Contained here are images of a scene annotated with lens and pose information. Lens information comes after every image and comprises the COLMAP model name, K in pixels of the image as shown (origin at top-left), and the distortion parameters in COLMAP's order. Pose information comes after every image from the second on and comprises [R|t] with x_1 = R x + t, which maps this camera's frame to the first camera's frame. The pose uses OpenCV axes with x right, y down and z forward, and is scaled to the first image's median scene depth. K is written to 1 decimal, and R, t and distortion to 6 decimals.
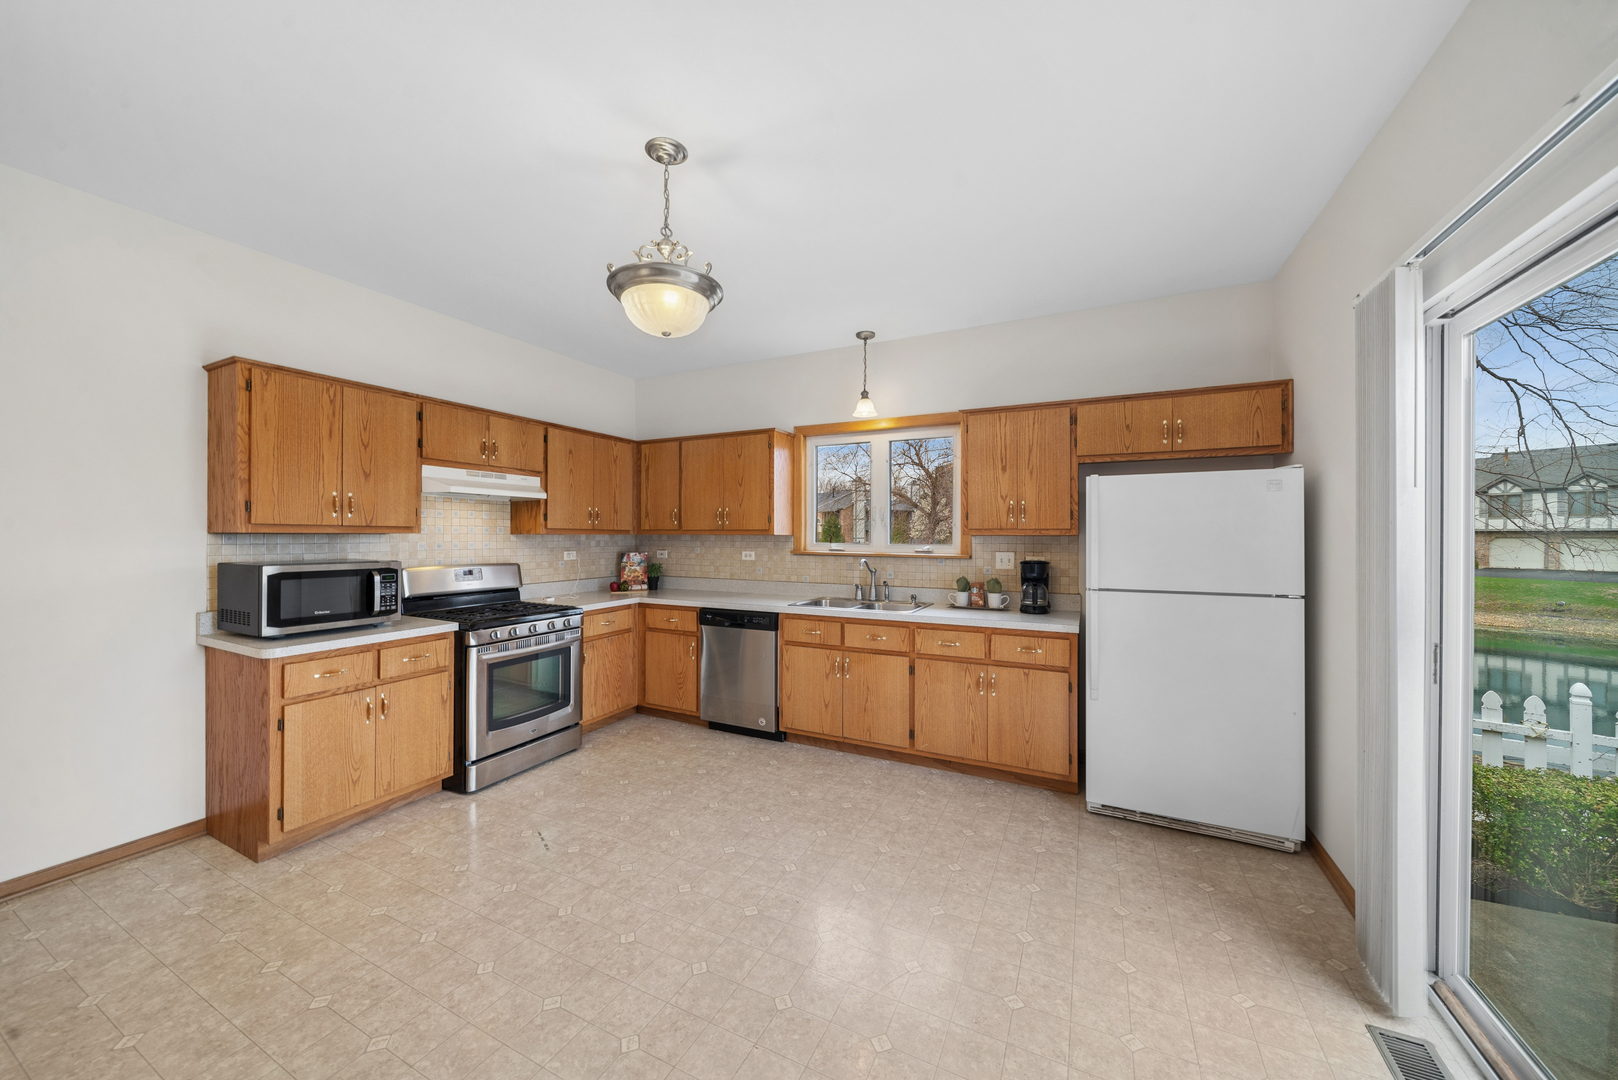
lens RADIAL K [[558.4, 0, 817.4], [0, 558.4, 543.9], [0, 0, 1]] dist [0.000156, 0.000002]
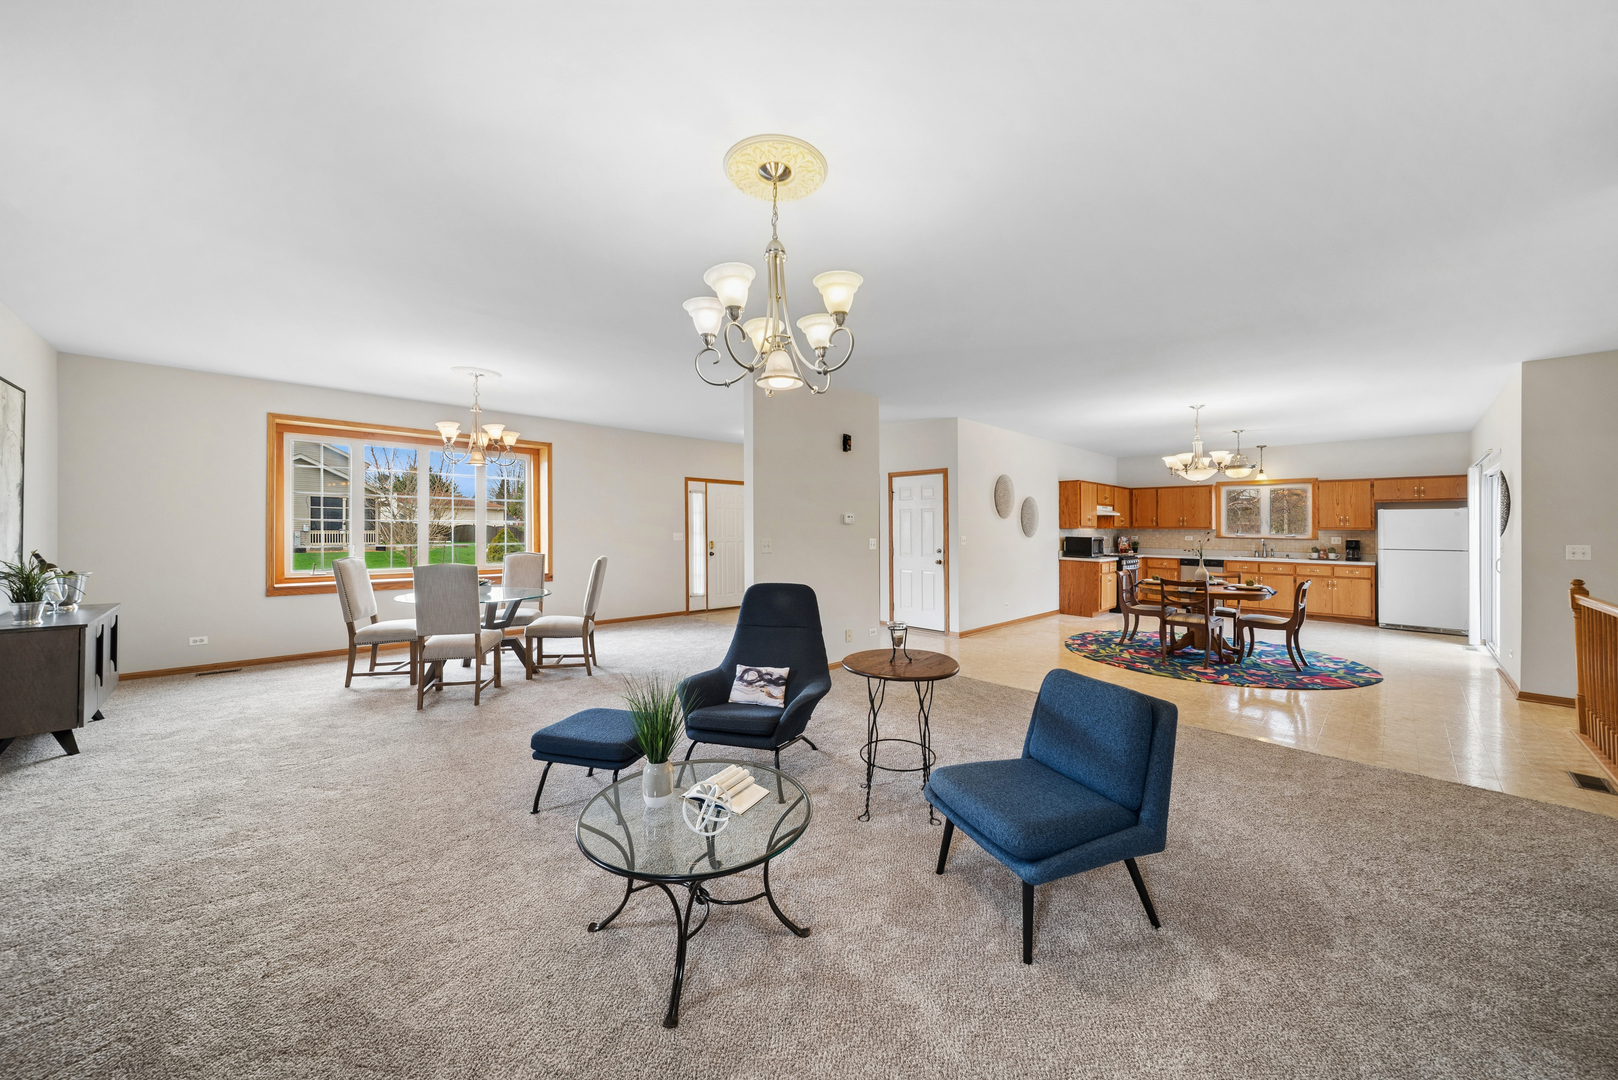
lens RADIAL K [[568.6, 0, 808.8], [0, 568.6, 523.8], [0, 0, 1]] dist [0.000152, -0.000043]
pose [[0.936887, -0.000904, -0.349630, -0.963158], [-0.004352, 0.999889, -0.014247, 0.003439], [0.349604, 0.014869, 0.936779, -2.149255]]
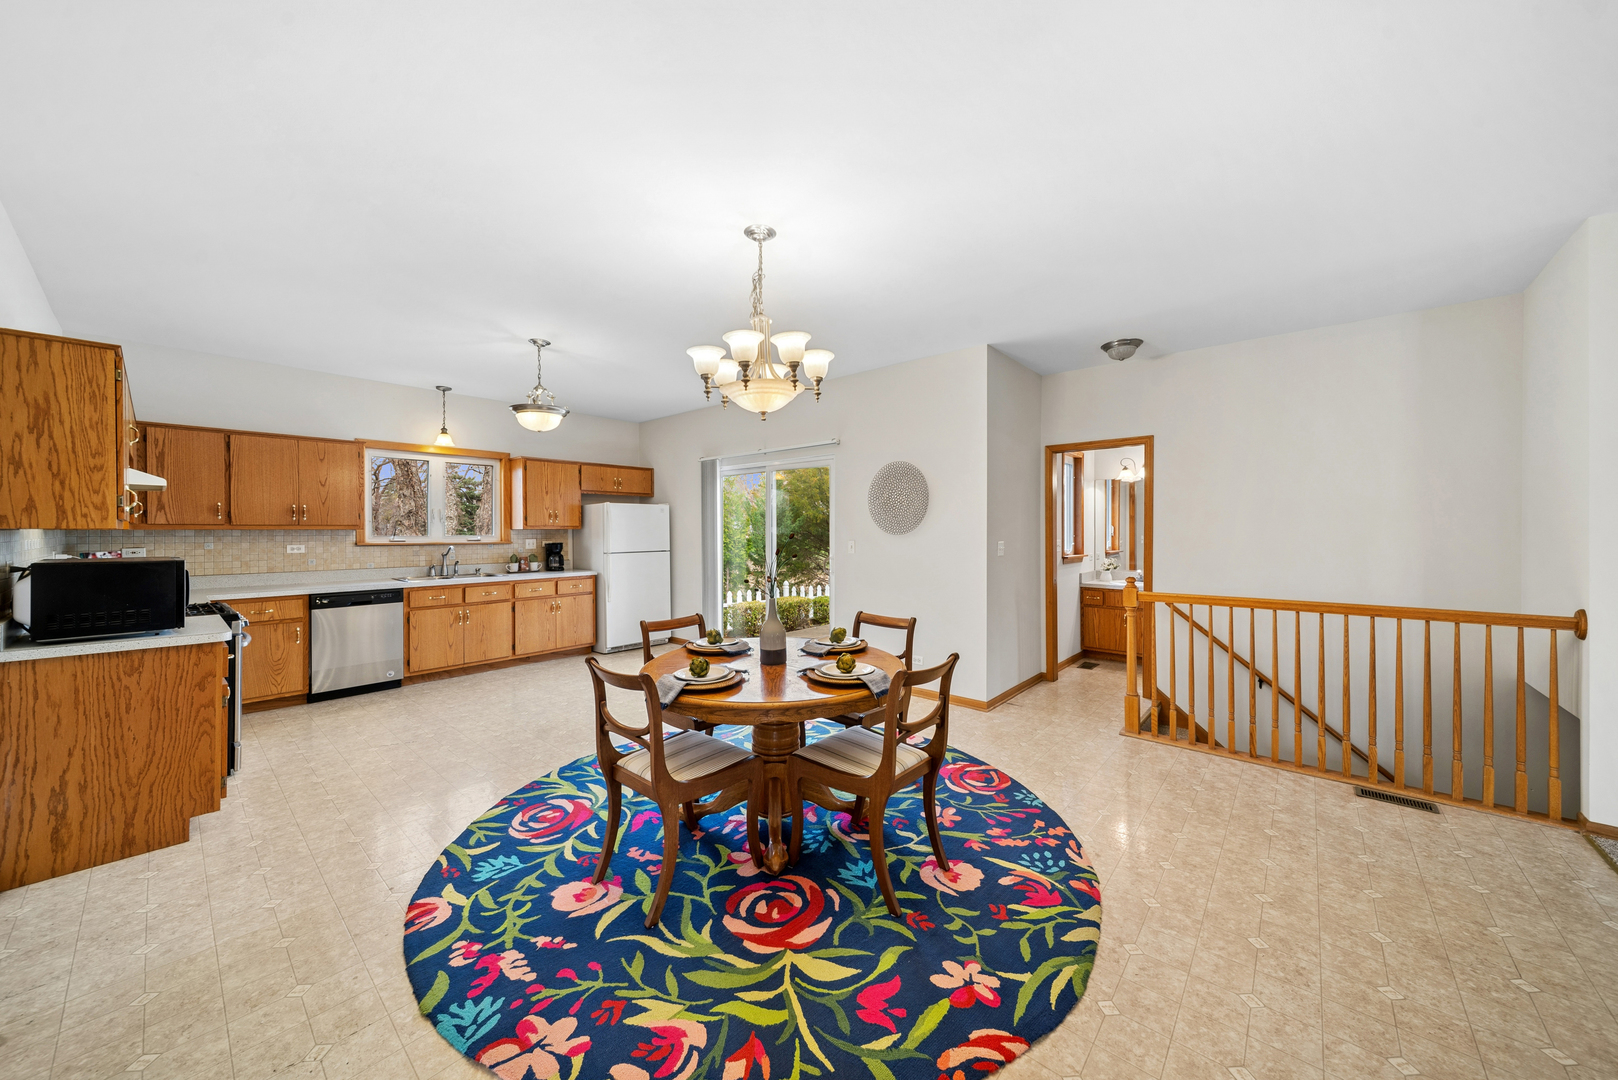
lens RADIAL K [[568.6, 0, 808.8], [0, 568.6, 523.8], [0, 0, 1]] dist [0.000152, -0.000043]
pose [[0.277561, 0.004751, 0.960696, -1.138797], [0.015926, 0.999828, -0.009546, -0.001629], [-0.960576, 0.017949, 0.277438, -0.317517]]
